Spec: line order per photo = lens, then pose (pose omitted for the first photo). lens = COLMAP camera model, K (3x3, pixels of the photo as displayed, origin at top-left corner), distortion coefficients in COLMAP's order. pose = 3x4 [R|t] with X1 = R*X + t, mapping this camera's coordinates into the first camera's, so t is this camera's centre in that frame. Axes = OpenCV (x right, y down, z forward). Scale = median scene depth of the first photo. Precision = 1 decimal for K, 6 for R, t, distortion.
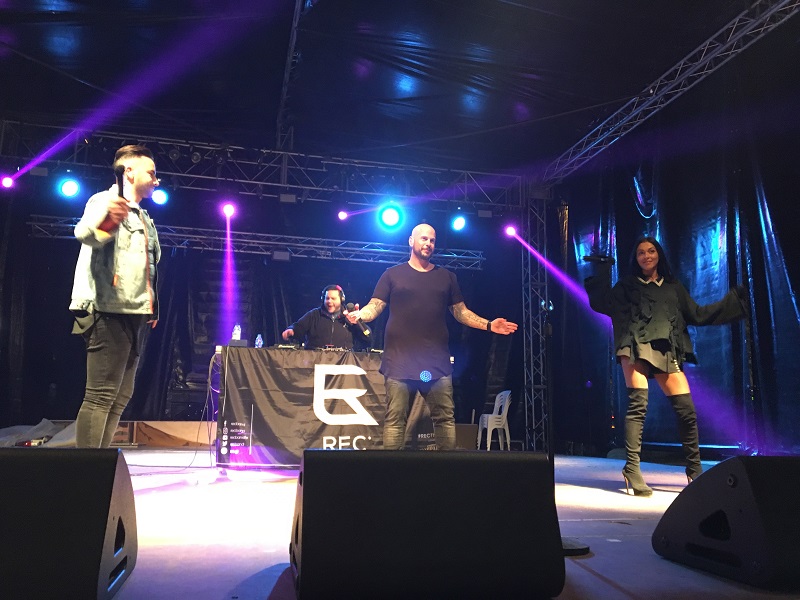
lens RADIAL K [[684.9, 0, 388.5], [0, 684.9, 303.8], [0, 0, 1]] dist [0.081477, -0.075893]
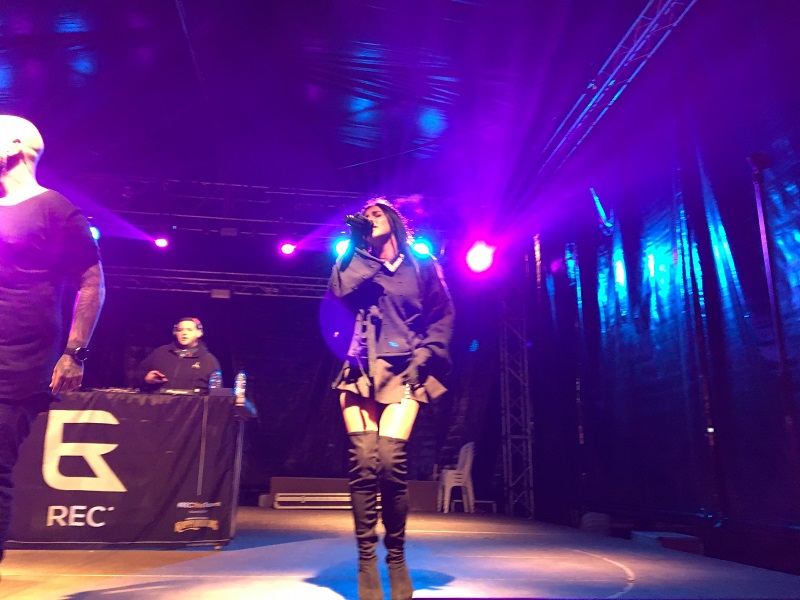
lens RADIAL K [[684.9, 0, 384.6], [0, 684.9, 301.2], [0, 0, 1]] dist [0.081477, -0.075893]
pose [[0.993948, -0.024319, -0.107122, 0.163609], [0.016074, 0.996888, -0.077174, 0.014305], [0.108665, 0.074985, 0.991246, 0.114933]]
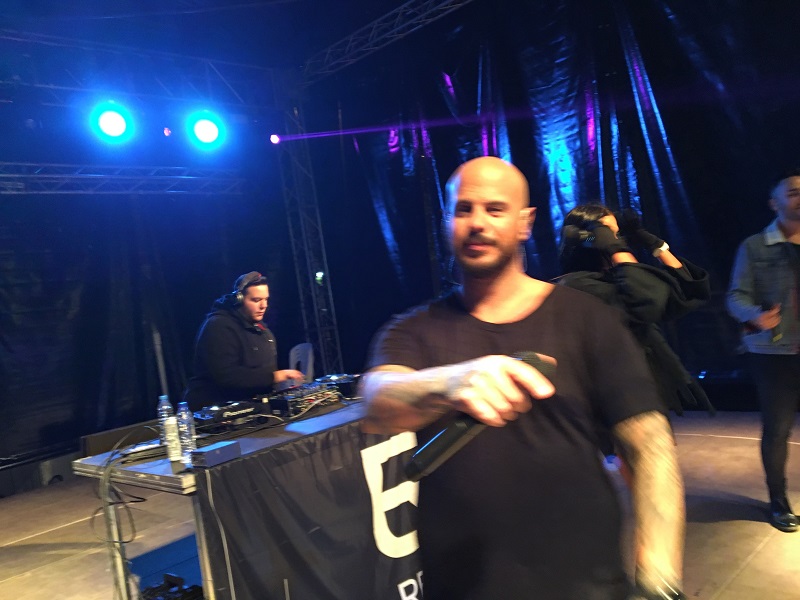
lens RADIAL K [[684.9, 0, 406.4], [0, 684.9, 303.2], [0, 0, 1]] dist [0.081477, -0.075893]
pose [[0.837358, -0.145605, 0.526908, -0.151411], [0.072386, 0.984921, 0.157135, -0.043588], [-0.541842, -0.093437, 0.835271, 0.264618]]
